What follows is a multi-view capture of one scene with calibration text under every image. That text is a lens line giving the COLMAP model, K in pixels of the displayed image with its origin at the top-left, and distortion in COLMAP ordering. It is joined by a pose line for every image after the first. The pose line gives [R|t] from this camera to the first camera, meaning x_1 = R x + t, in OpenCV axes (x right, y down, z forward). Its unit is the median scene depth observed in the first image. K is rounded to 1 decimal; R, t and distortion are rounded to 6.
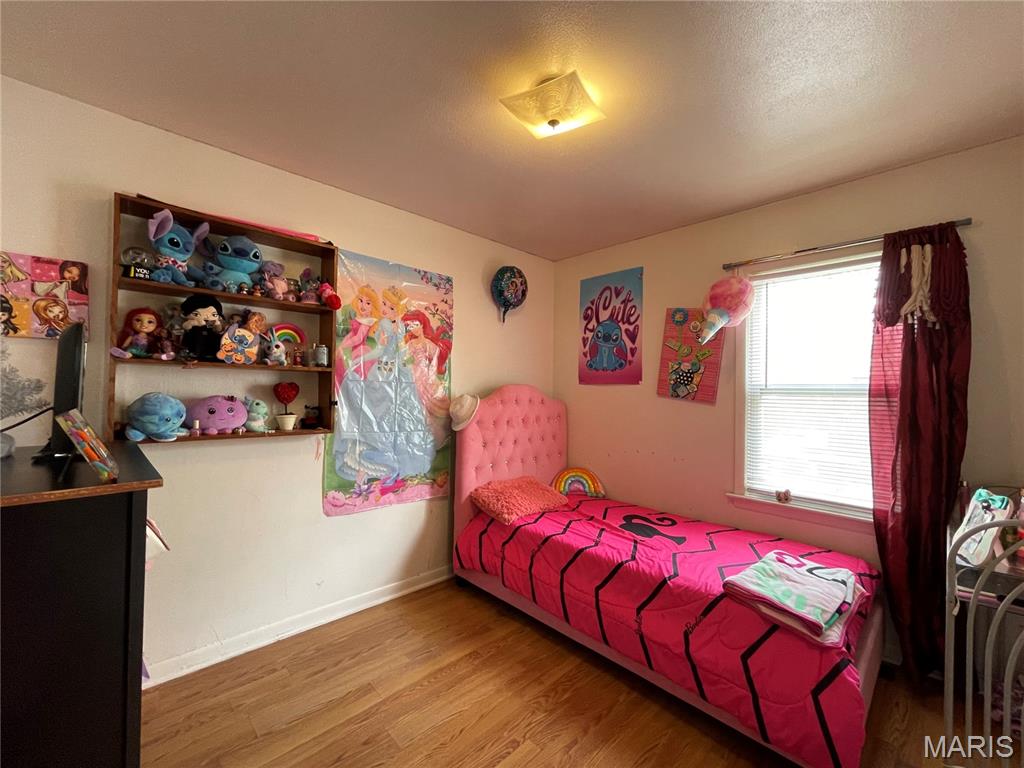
lens RADIAL K [[418.9, 0, 515.9], [0, 418.9, 381.6], [0, 0, 1]] dist [-0.003266, 0.001059]
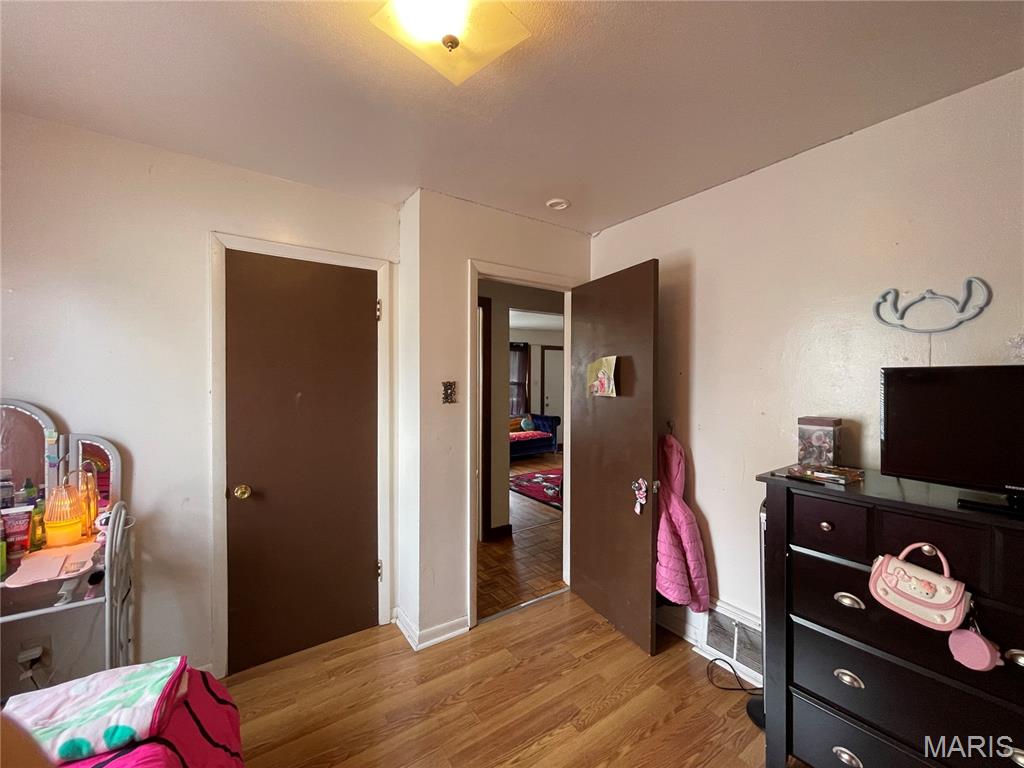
lens RADIAL K [[418.9, 0, 515.4], [0, 418.9, 383.6], [0, 0, 1]] dist [-0.003266, 0.001059]
pose [[-0.986784, -0.021027, 0.160670, -0.089000], [-0.021987, 0.999749, -0.004201, -0.030204], [-0.160542, -0.007678, -0.986999, 1.050703]]
